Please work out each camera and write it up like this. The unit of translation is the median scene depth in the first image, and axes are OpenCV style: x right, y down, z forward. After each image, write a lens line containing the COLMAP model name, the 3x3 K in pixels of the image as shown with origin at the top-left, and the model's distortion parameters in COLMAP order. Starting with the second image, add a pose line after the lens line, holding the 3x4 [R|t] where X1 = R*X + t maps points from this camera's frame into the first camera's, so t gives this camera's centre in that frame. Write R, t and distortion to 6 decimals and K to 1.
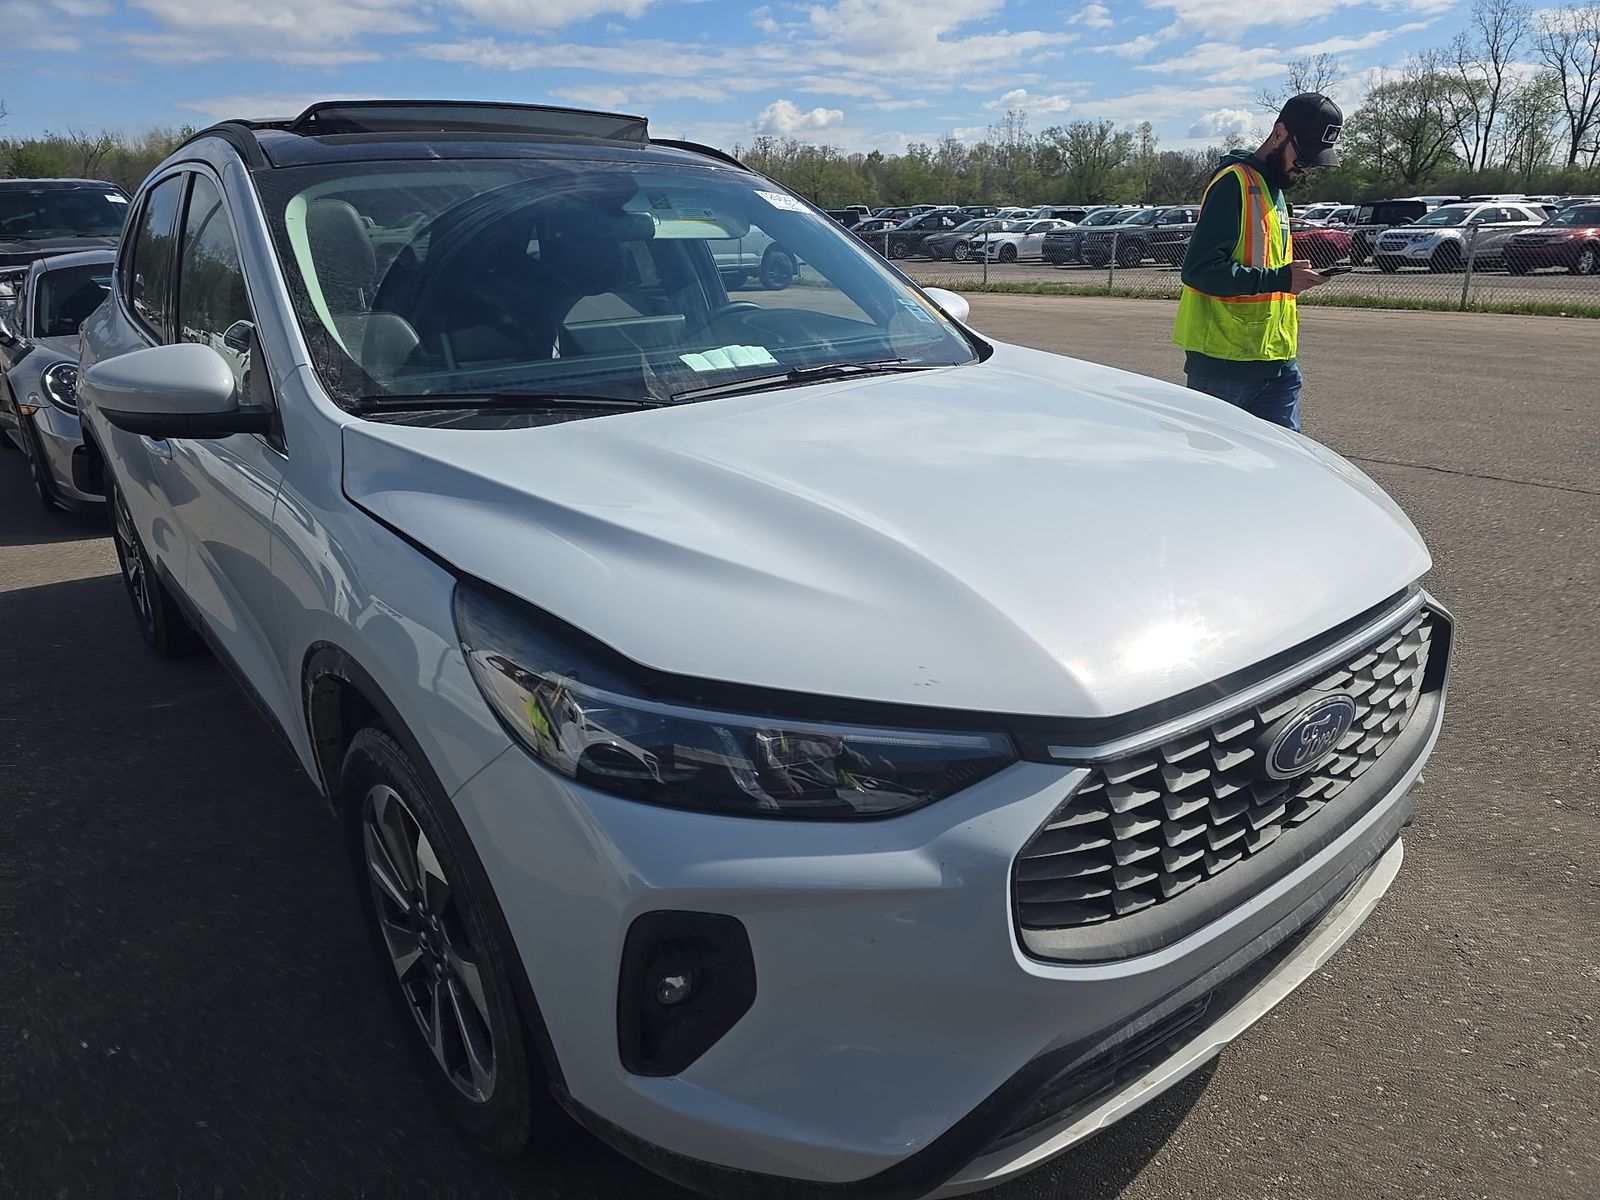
lens RADIAL K [[1162.2, 0, 798.5], [0, 1162.2, 562.9], [0, 0, 1]] dist [0.063682, -0.080577]
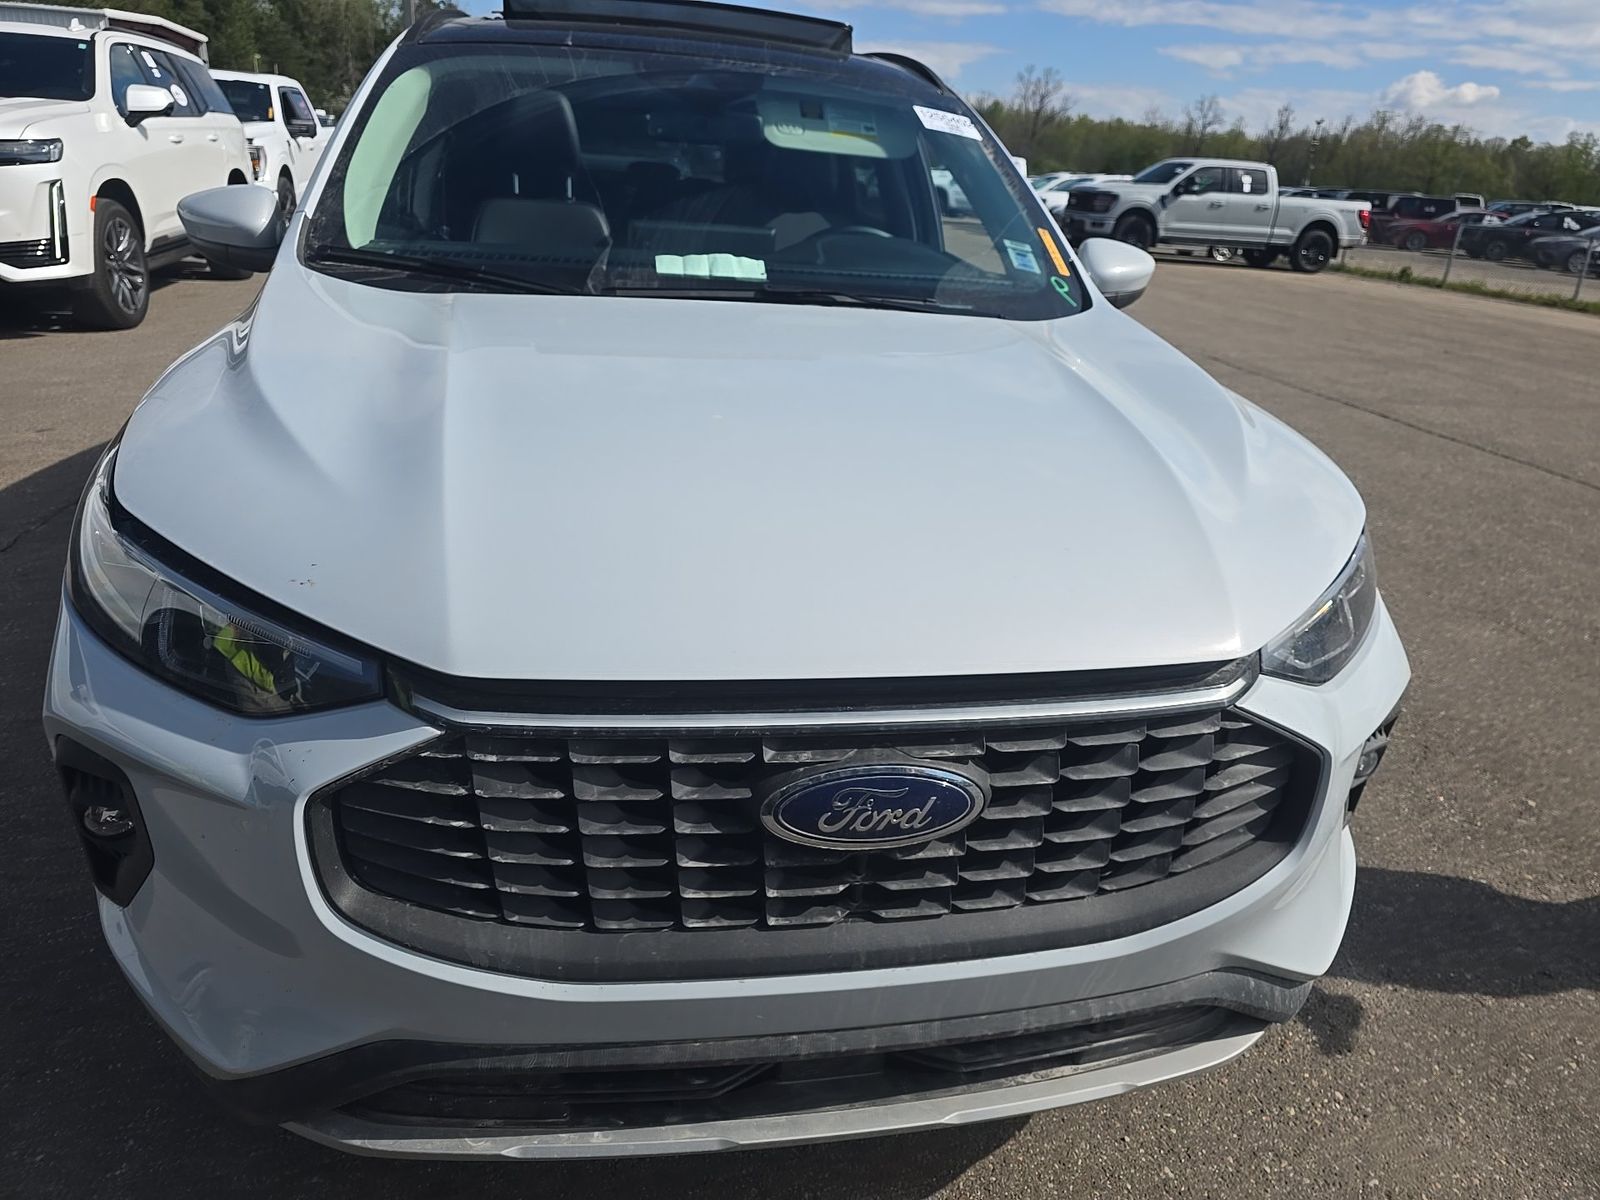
lens RADIAL K [[1162.2, 0, 798.5], [0, 1162.2, 562.9], [0, 0, 1]] dist [0.063682, -0.080577]
pose [[0.875961, 0.231795, -0.423041, 0.037992], [-0.219941, 0.972437, 0.077405, -0.002871], [0.429323, 0.025240, 0.902798, 0.016935]]
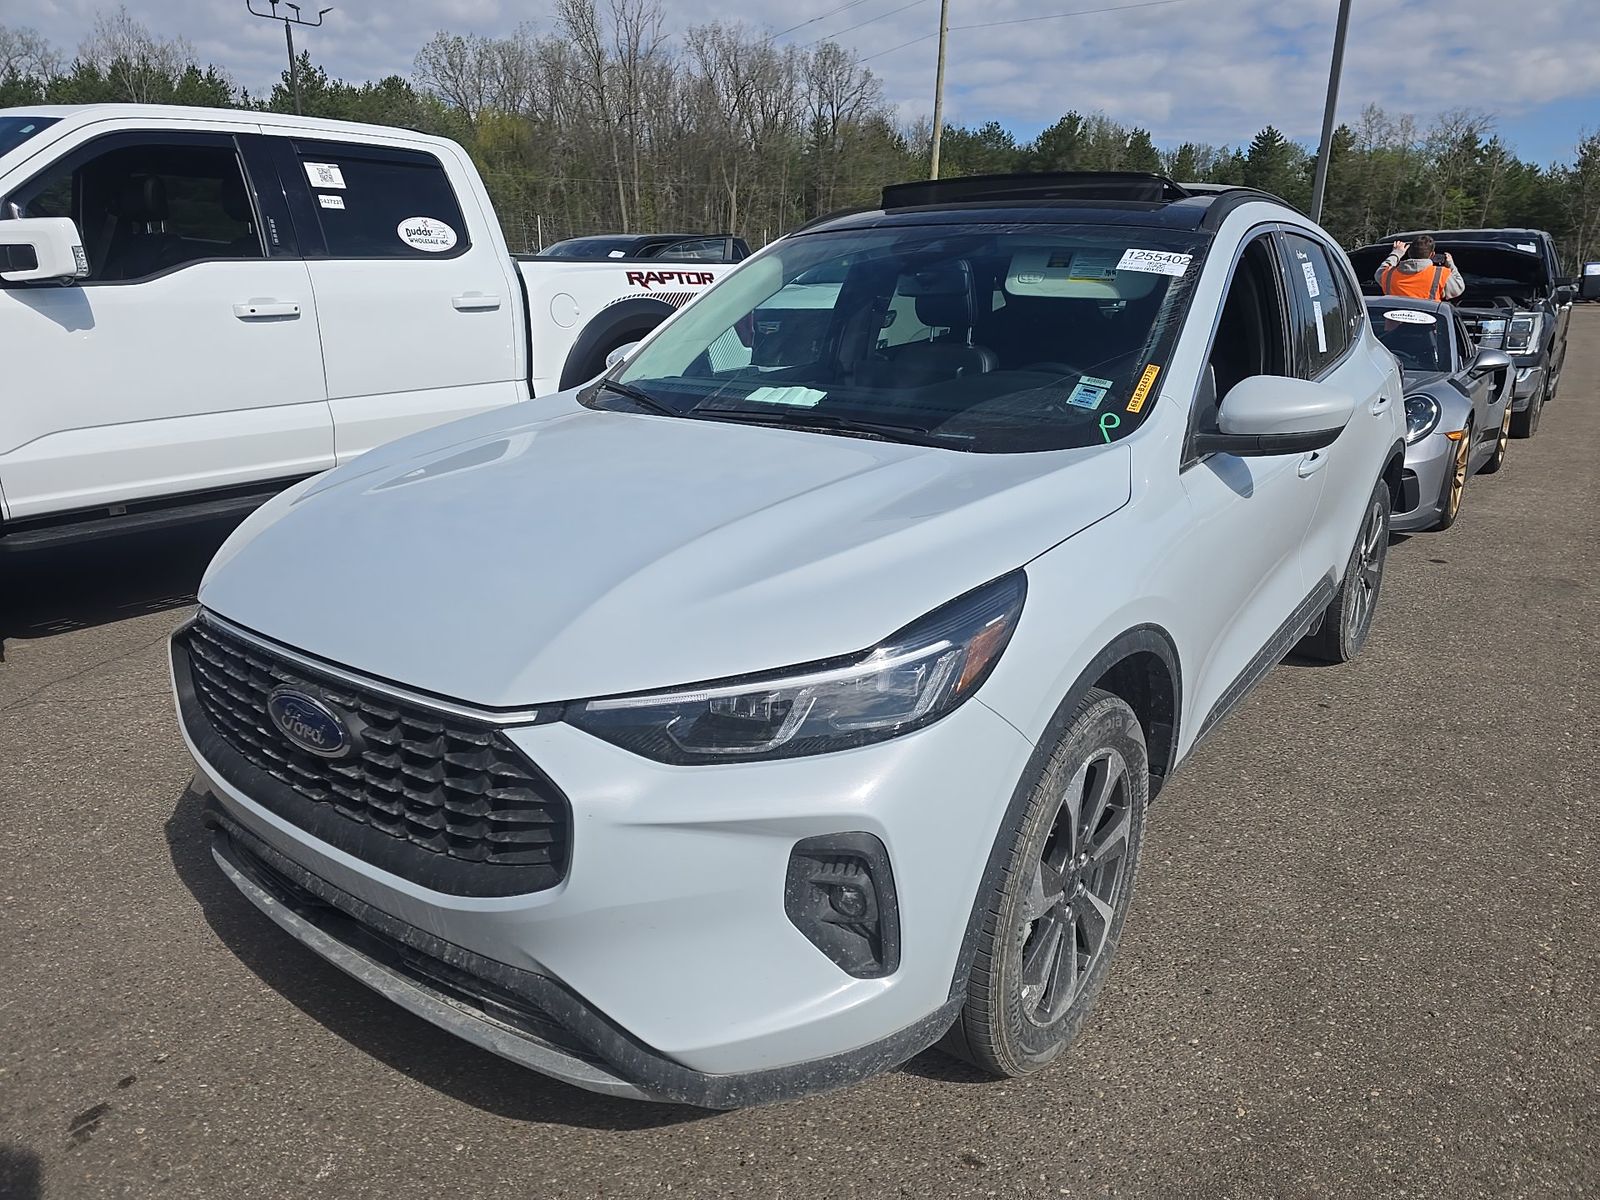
lens RADIAL K [[1162.2, 0, 798.5], [0, 1162.2, 562.9], [0, 0, 1]] dist [0.063682, -0.080577]
pose [[0.211731, 0.261335, -0.941740, 0.090295], [-0.296424, 0.935368, 0.192922, -0.020872], [0.931291, 0.238307, 0.275513, 0.062339]]
